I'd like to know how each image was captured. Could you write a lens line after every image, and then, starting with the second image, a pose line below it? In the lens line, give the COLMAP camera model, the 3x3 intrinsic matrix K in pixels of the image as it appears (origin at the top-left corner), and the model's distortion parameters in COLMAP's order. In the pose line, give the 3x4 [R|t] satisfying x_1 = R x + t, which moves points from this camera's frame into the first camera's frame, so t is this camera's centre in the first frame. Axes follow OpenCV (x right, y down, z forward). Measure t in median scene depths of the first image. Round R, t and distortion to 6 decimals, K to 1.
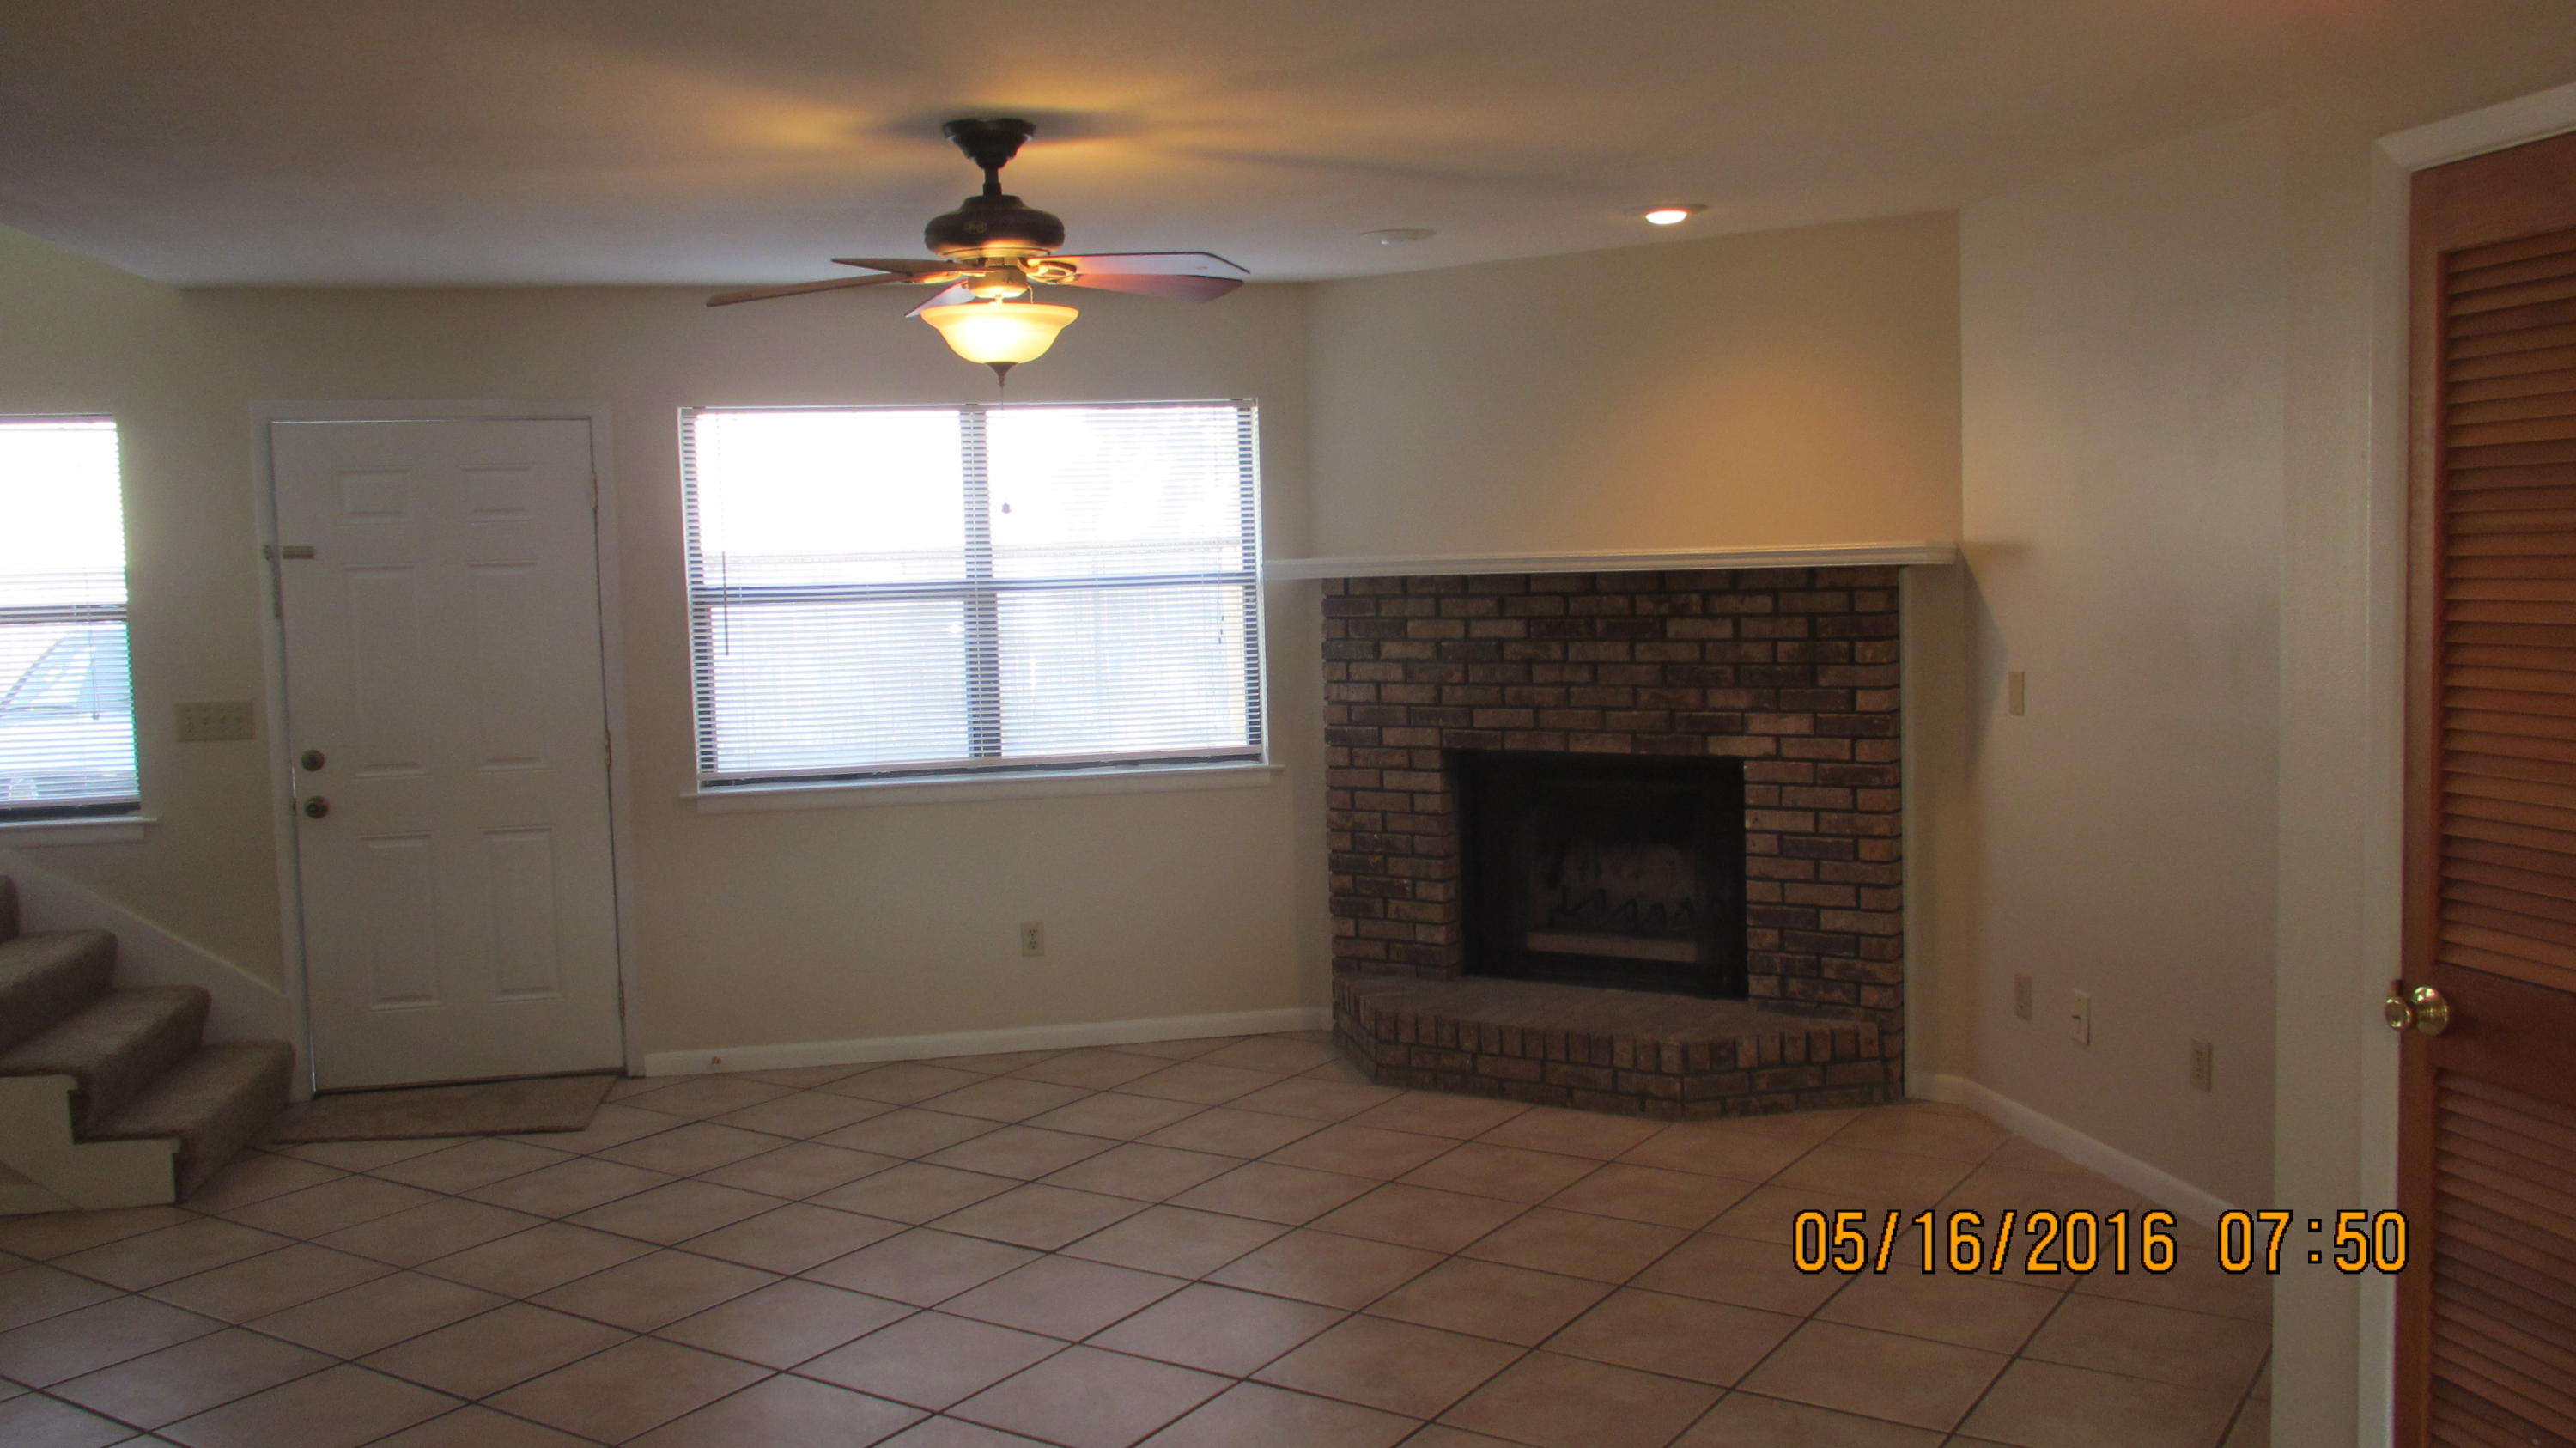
lens RADIAL K [[2197.4, 0, 1284.9], [0, 2197.4, 729.6], [0, 0, 1]] dist [0.034750, -0.016209]
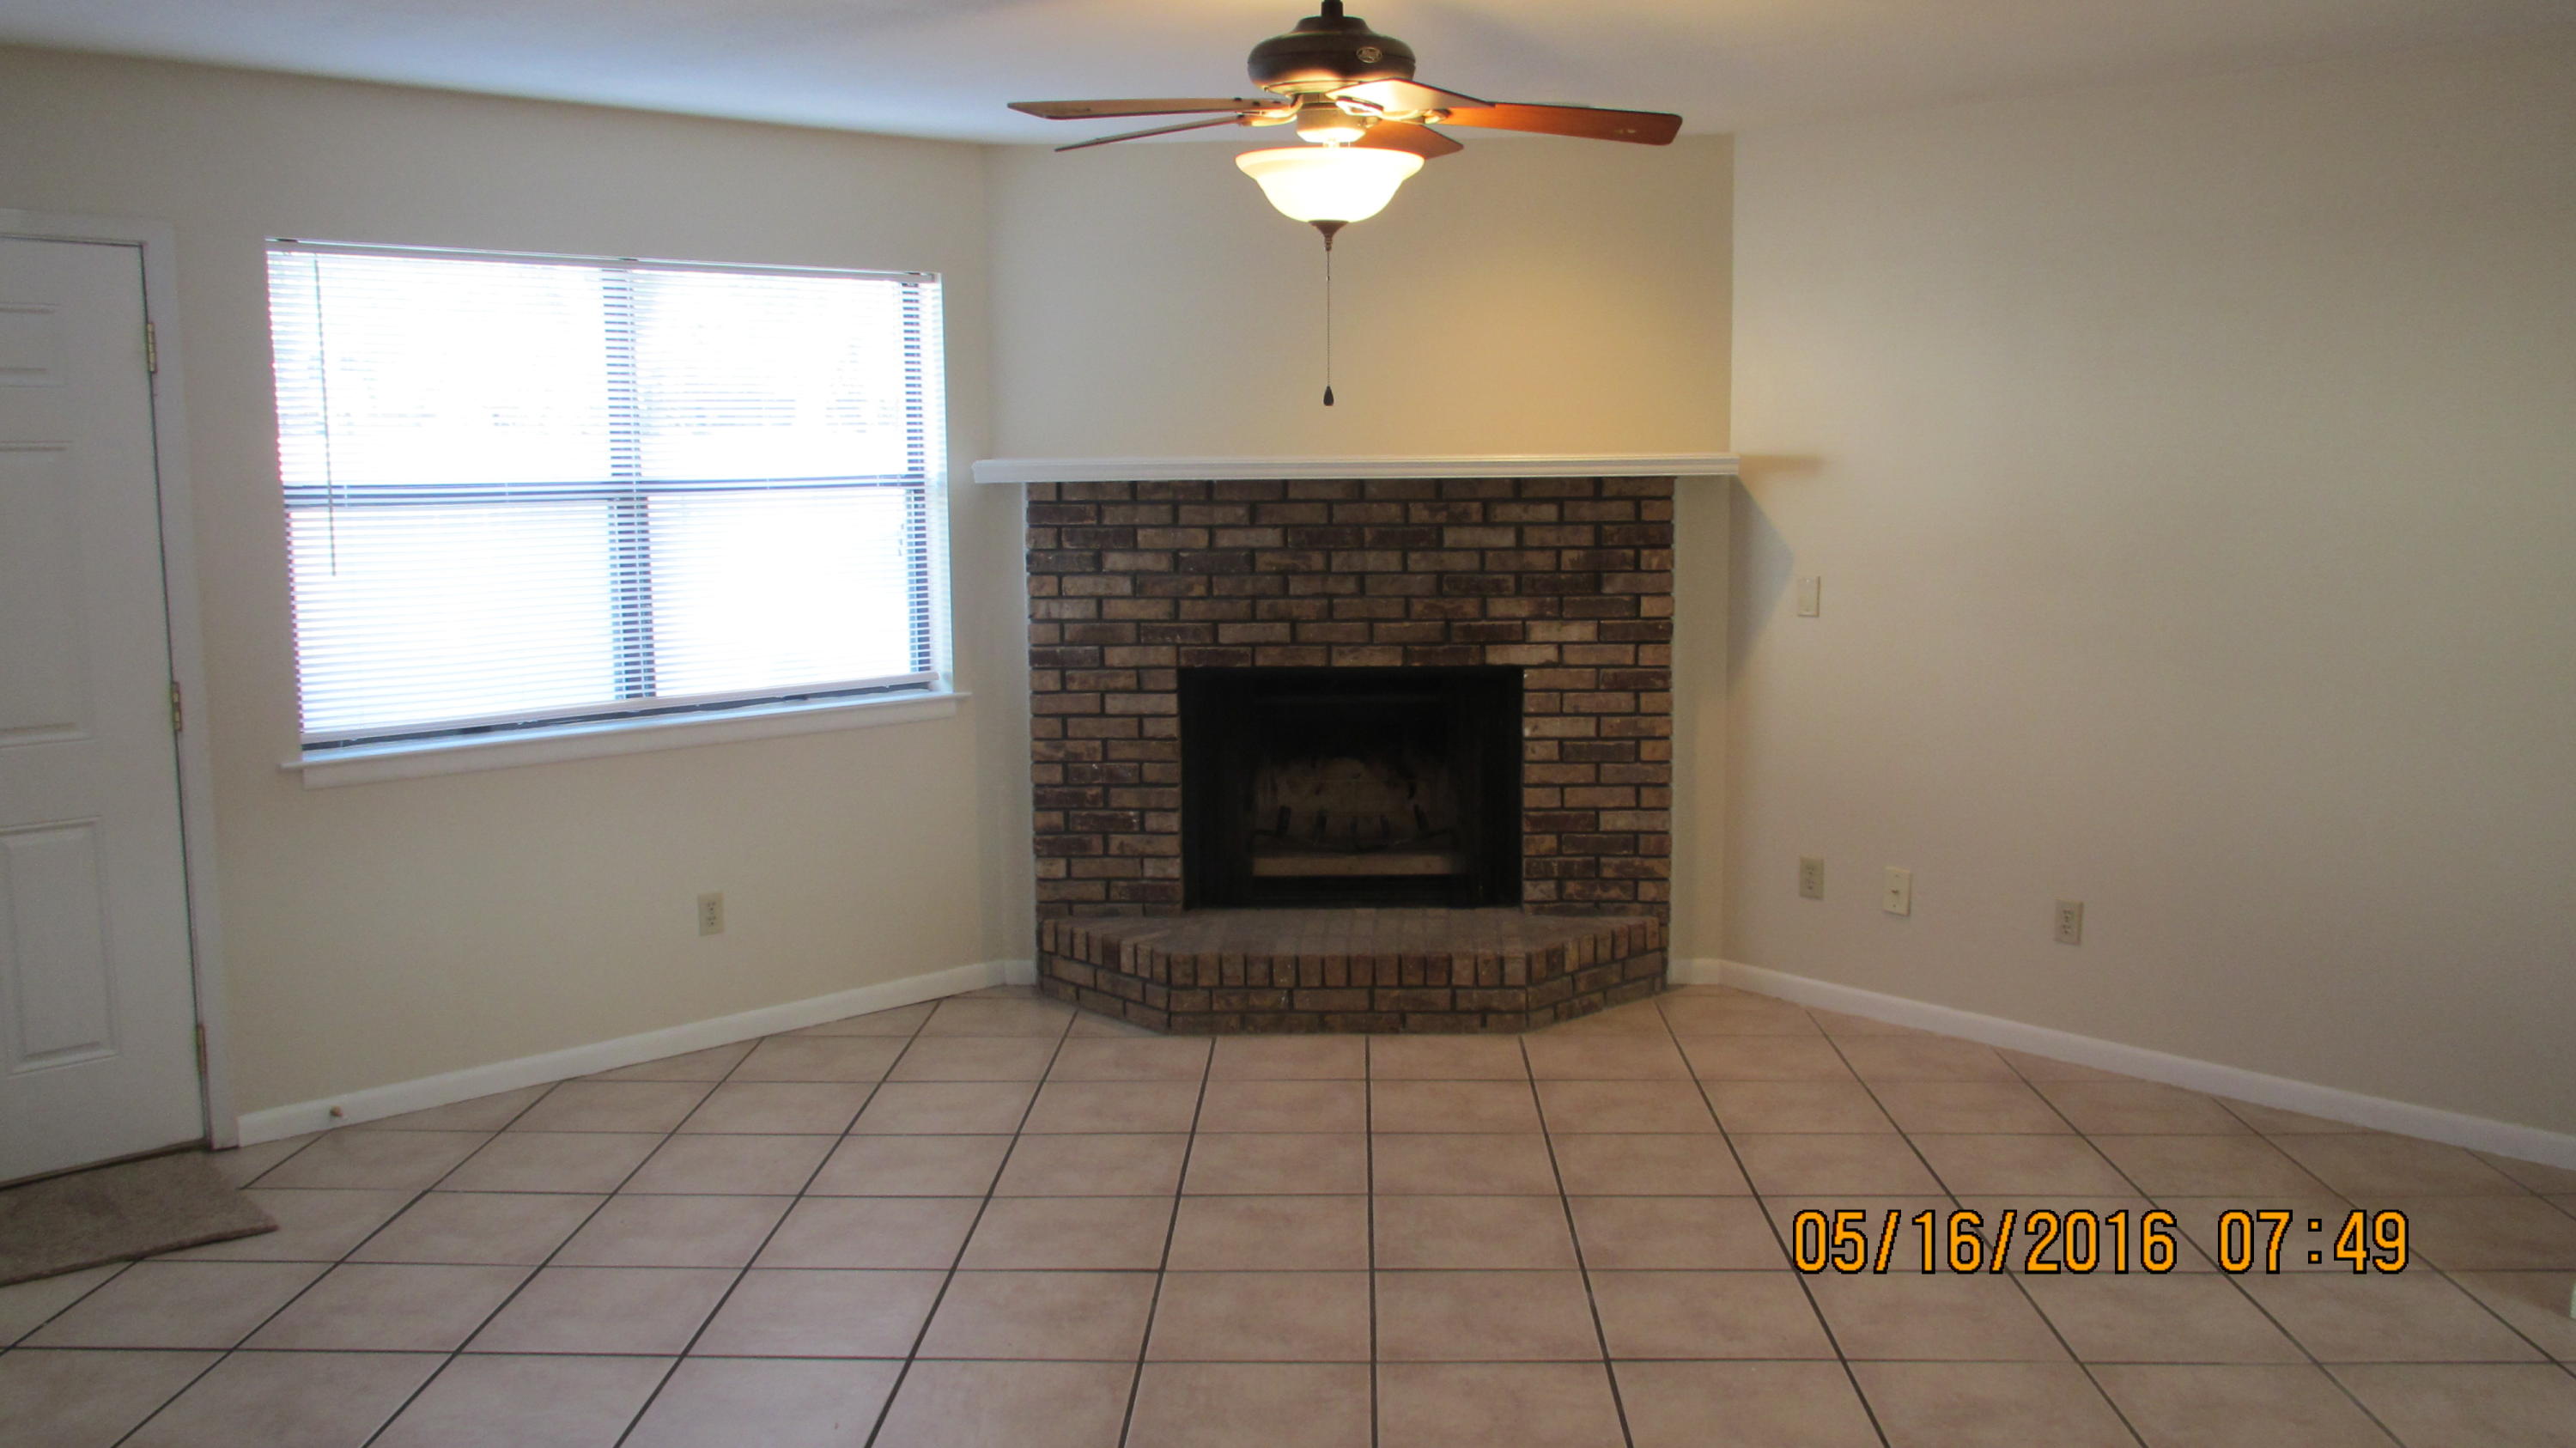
lens RADIAL K [[2197.4, 0, 1296.9], [0, 2197.4, 727.1], [0, 0, 1]] dist [0.034750, -0.016209]
pose [[0.850323, -0.048350, 0.524035, -0.401739], [0.026792, 0.998457, 0.048649, -0.010934], [-0.525578, -0.027327, 0.850306, 0.198951]]
